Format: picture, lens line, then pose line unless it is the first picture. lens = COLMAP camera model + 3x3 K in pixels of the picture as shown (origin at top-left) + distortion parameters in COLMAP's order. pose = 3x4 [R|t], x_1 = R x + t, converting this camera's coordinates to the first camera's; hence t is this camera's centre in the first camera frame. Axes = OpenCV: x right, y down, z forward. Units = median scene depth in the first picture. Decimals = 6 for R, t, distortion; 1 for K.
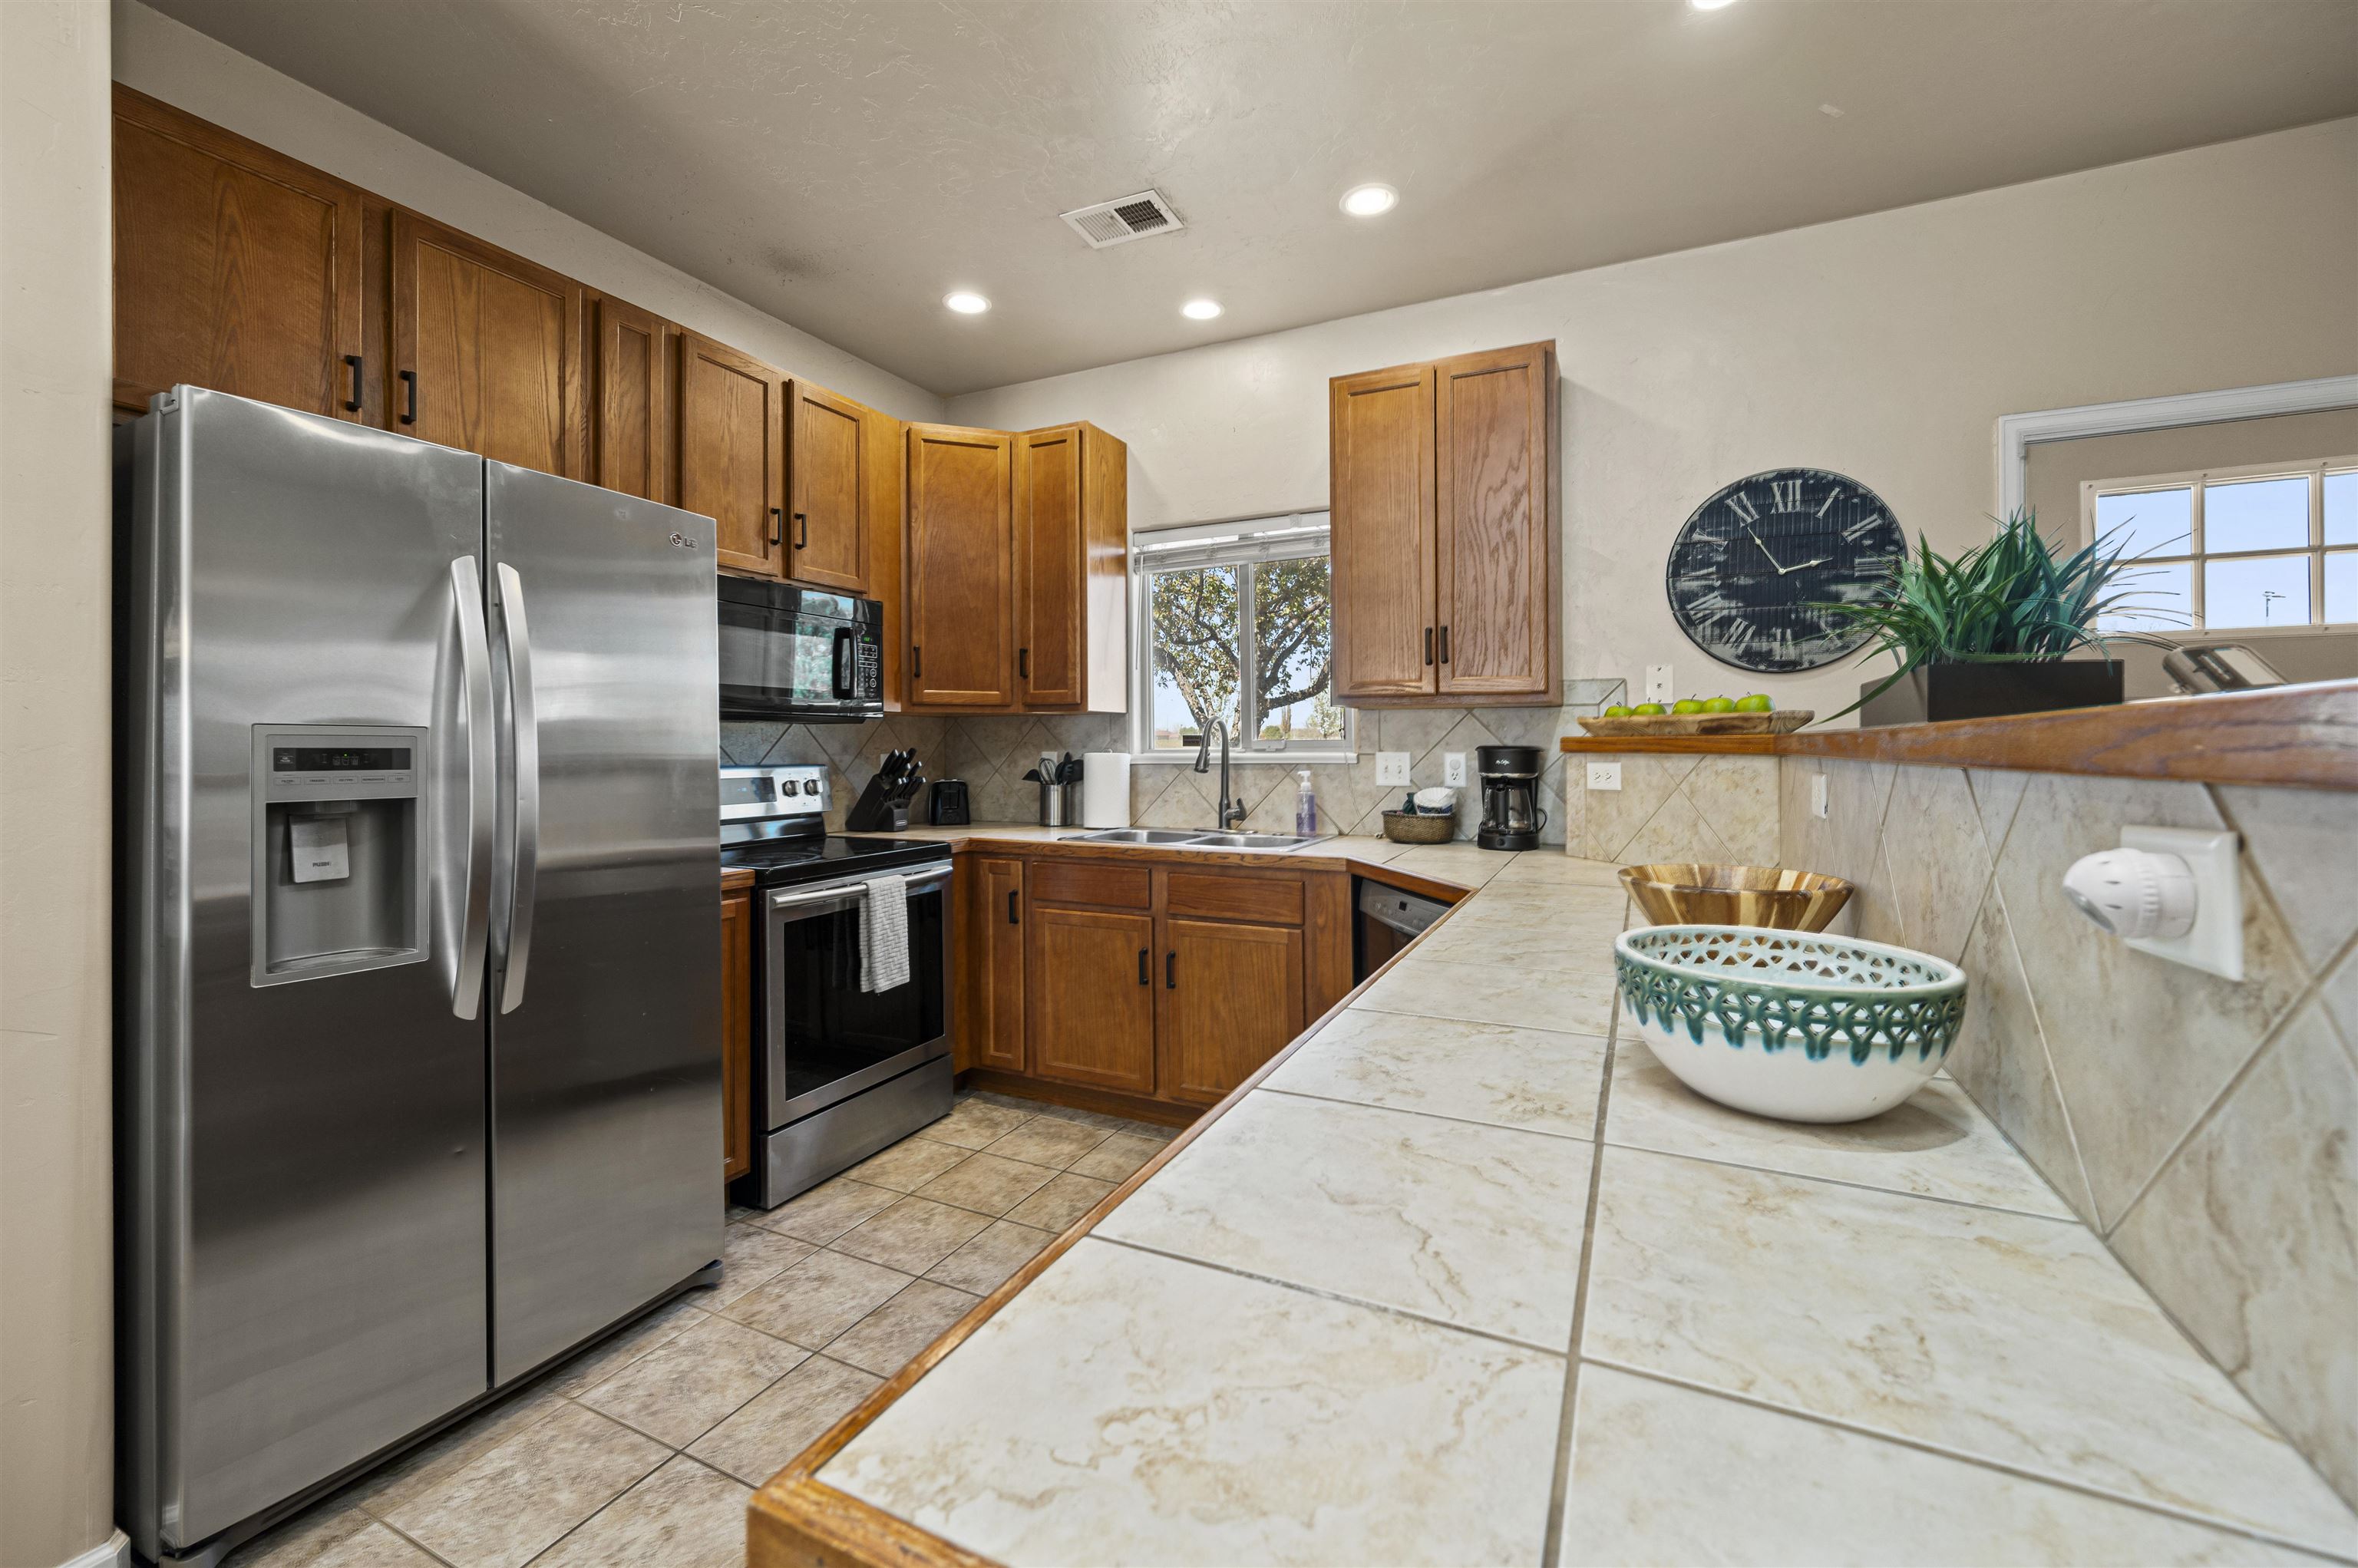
lens RADIAL K [[957.3, 0, 1178.7], [0, 957.3, 739.6], [0, 0, 1]] dist [-0.000345, 0.000454]
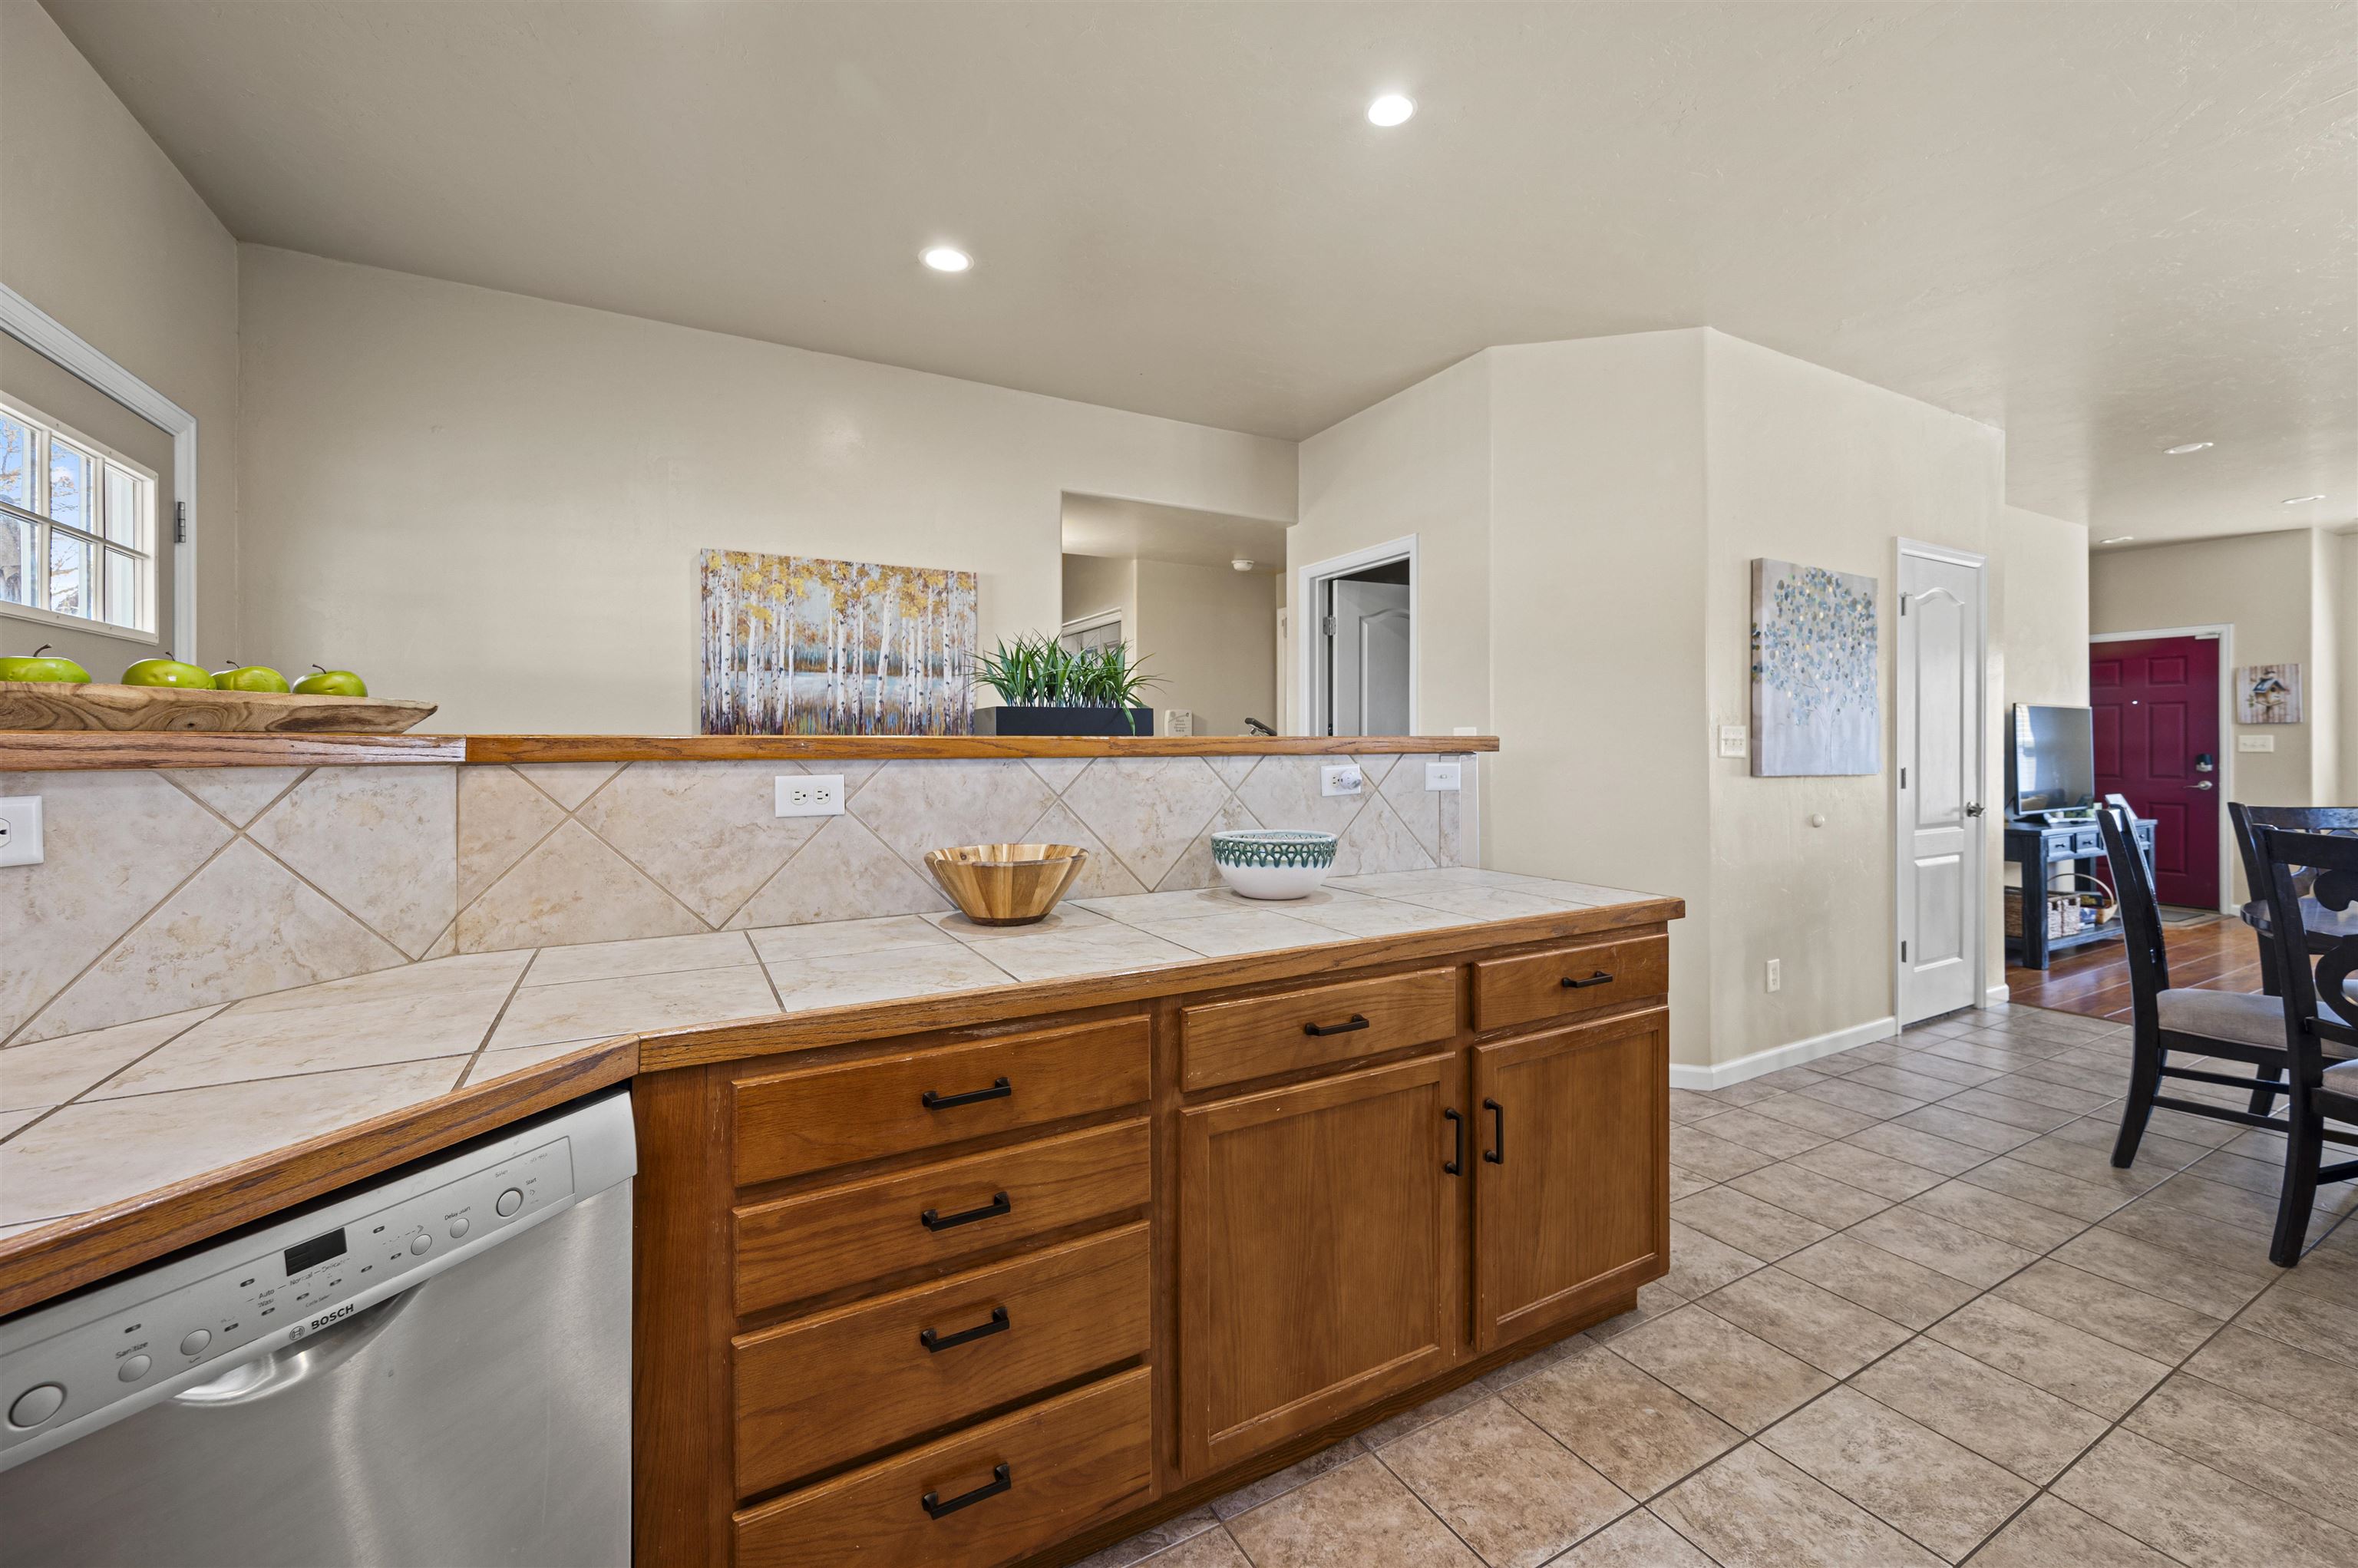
lens RADIAL K [[951.1, 0, 1171.5], [0, 951.1, 752.0], [0, 0, 1]] dist [0.000987, -0.000197]
pose [[-0.820964, 0.002238, 0.570975, -0.155320], [0.002564, 0.999997, -0.000233, 0.006213], [-0.570974, 0.001273, -0.820967, 0.944660]]
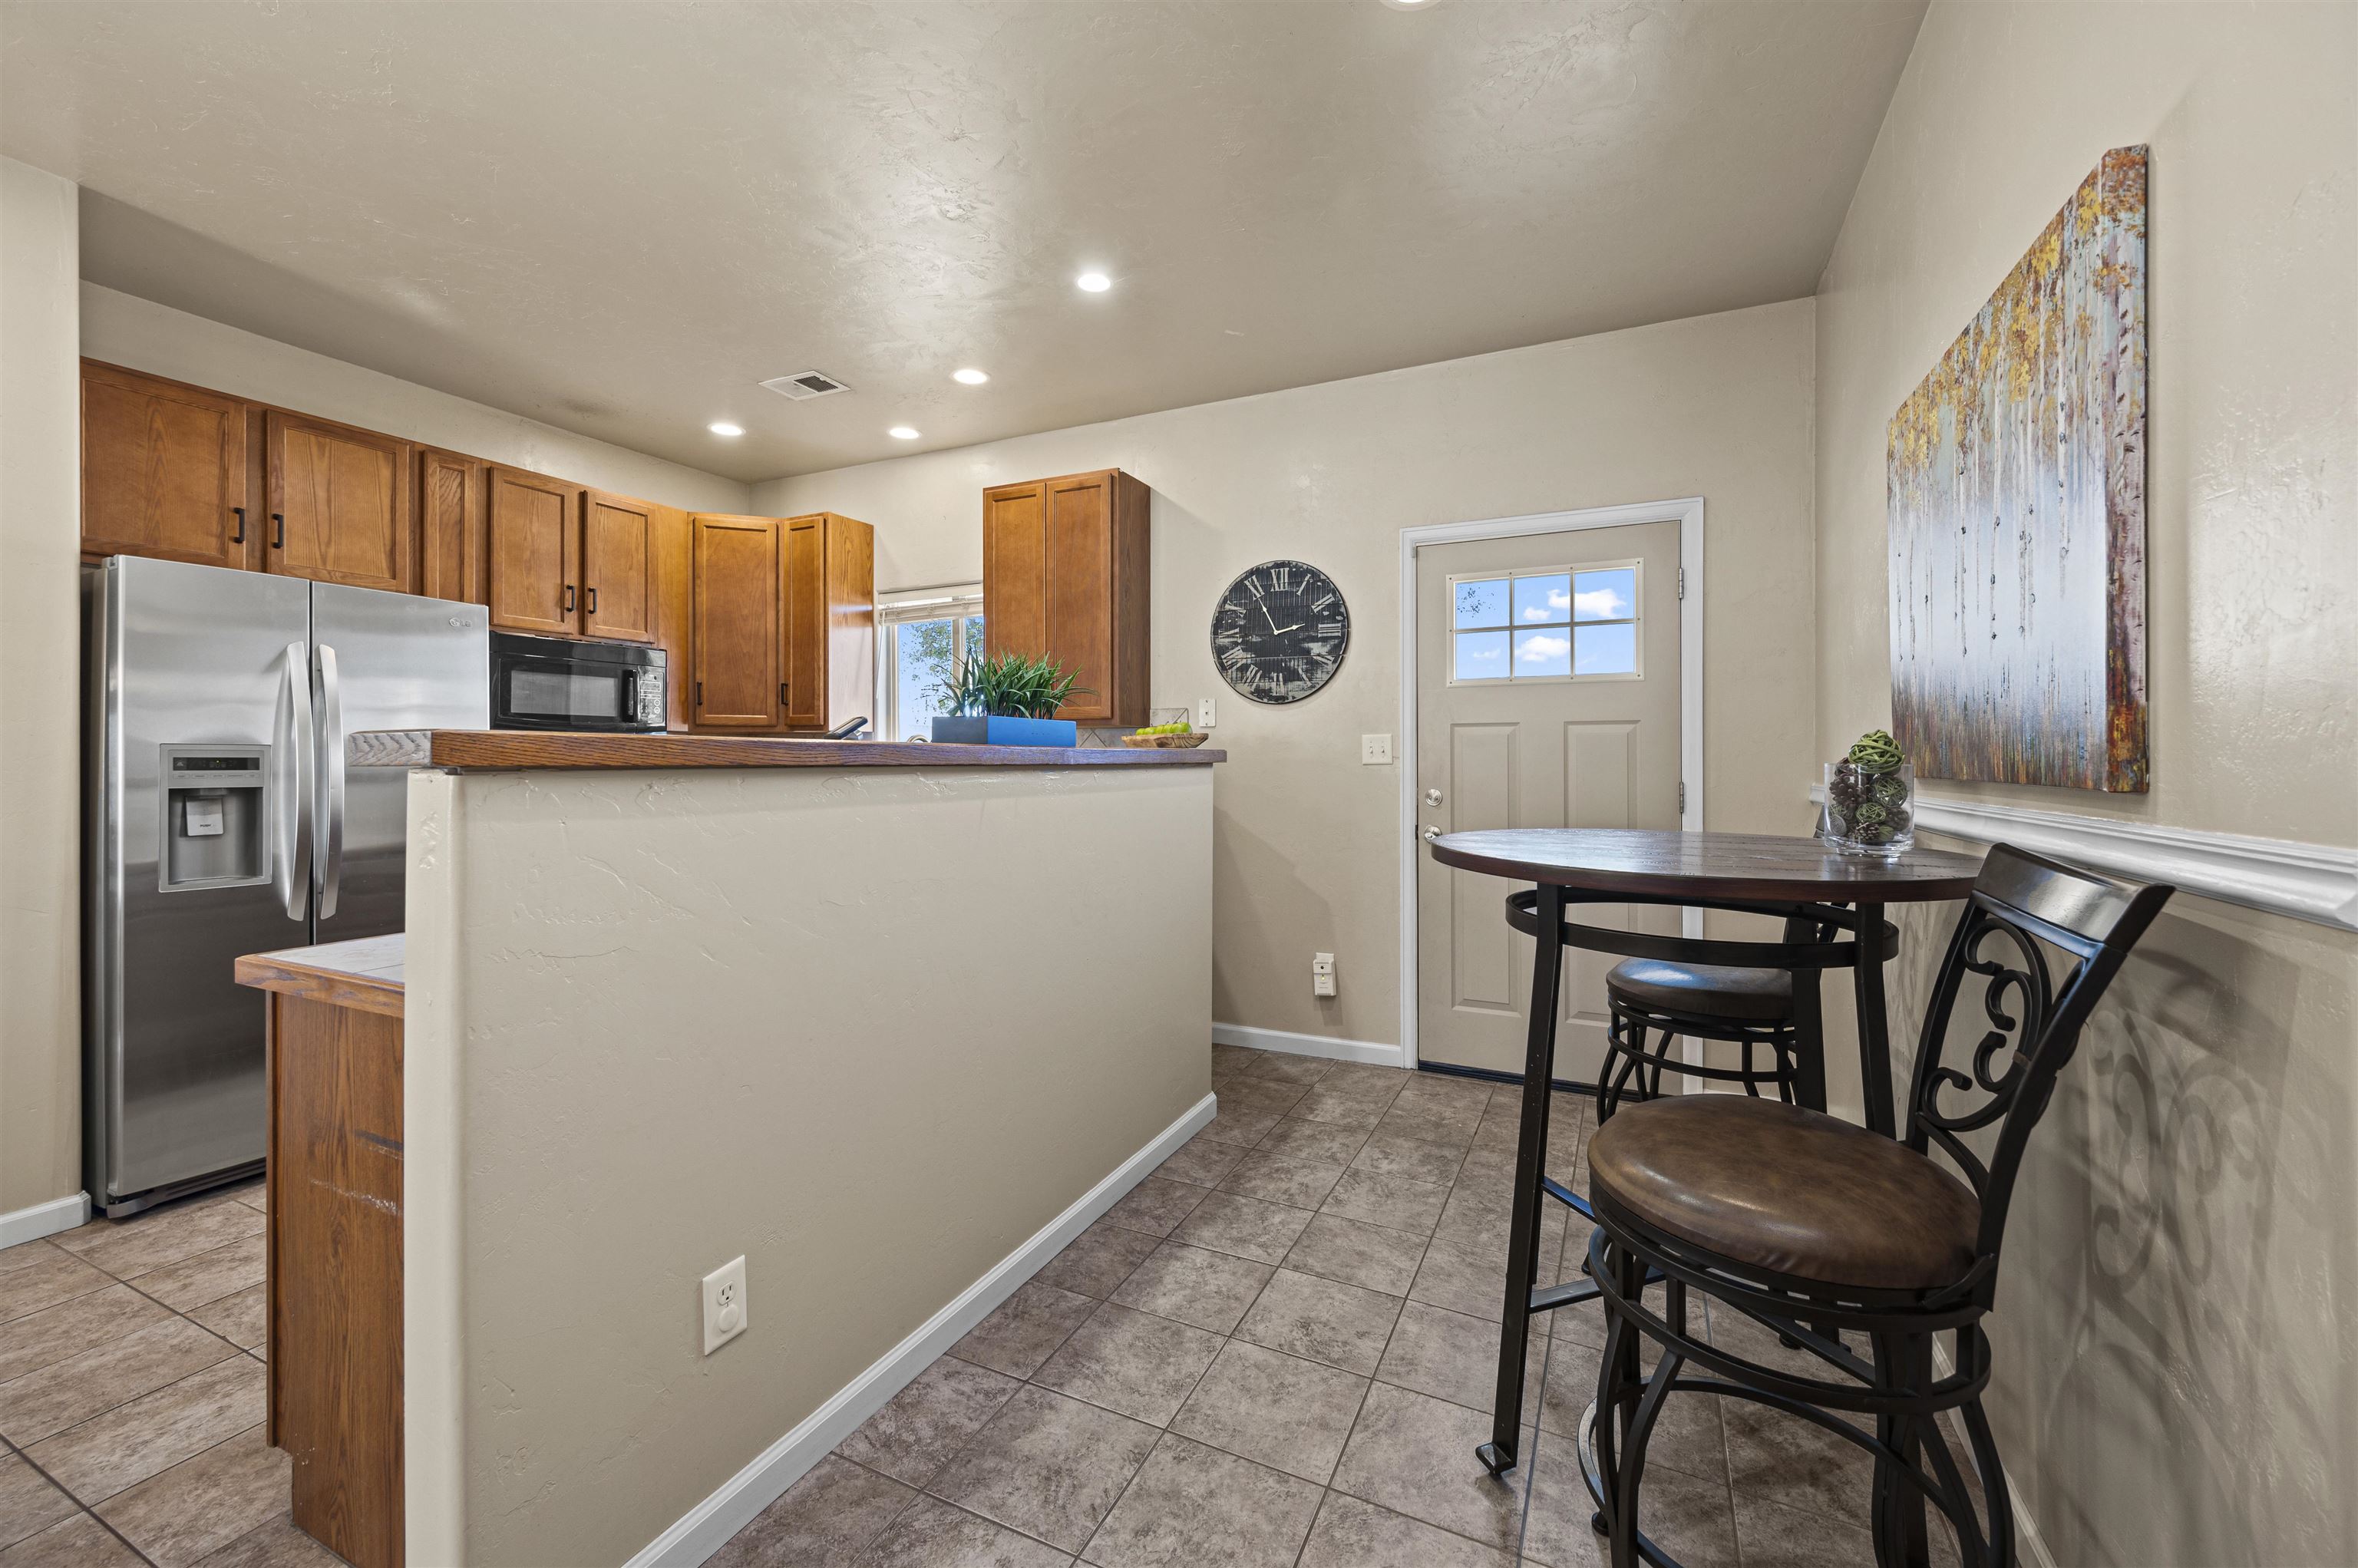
lens RADIAL K [[951.1, 0, 1171.5], [0, 951.1, 752.0], [0, 0, 1]] dist [0.000987, -0.000197]
pose [[1.000000, -0.000502, 0.000556, 0.460936], [0.000502, 1.000000, 0.000210, -0.000423], [-0.000557, -0.000210, 1.000000, -0.388779]]
